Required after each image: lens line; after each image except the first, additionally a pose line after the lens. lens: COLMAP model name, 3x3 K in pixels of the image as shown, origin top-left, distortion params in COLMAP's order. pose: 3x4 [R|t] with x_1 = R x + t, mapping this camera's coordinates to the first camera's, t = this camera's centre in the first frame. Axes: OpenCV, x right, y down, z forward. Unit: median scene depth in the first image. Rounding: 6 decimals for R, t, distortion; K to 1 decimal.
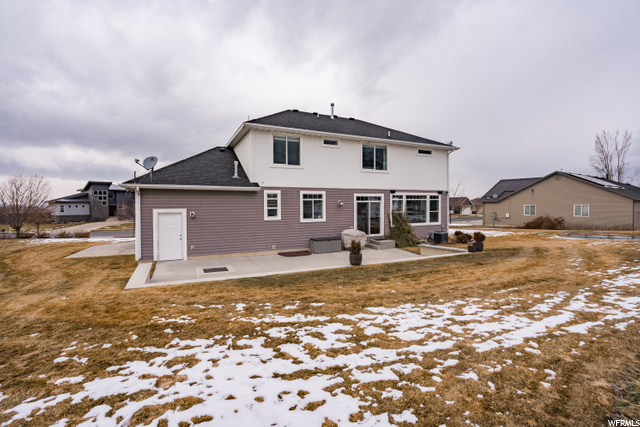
lens RADIAL K [[289.5, 0, 319.0], [0, 289.5, 205.7], [0, 0, 1]] dist [-0.000757, 0.000041]
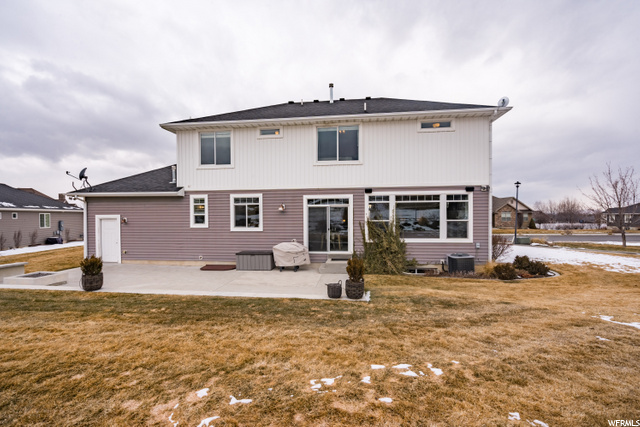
lens RADIAL K [[293.6, 0, 320.0], [0, 293.6, 213.5], [0, 0, 1]] dist [0.000838, 0.000150]
pose [[0.840194, 0.000586, -0.542285, 0.560739], [0.001606, 0.999992, 0.003570, 0.002523], [0.542283, -0.003870, 0.840187, 0.376040]]
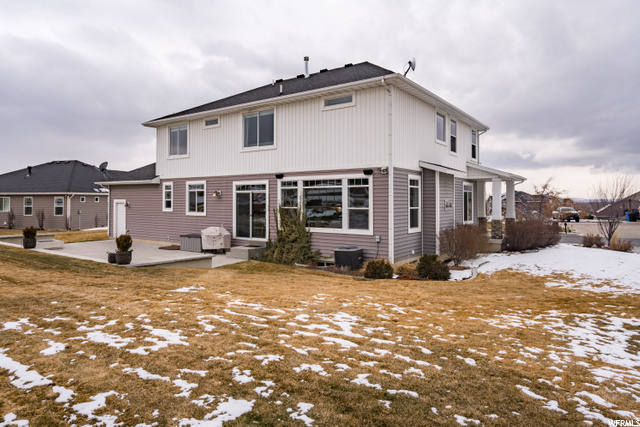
lens RADIAL K [[404.2, 0, 320.2], [0, 404.2, 181.5], [0, 0, 1]] dist [-0.001340, -0.000048]
pose [[0.488239, -0.030810, -0.872166, 1.147688], [0.000885, 0.999394, -0.034809, -0.004581], [0.872710, 0.016223, 0.487970, 0.667640]]
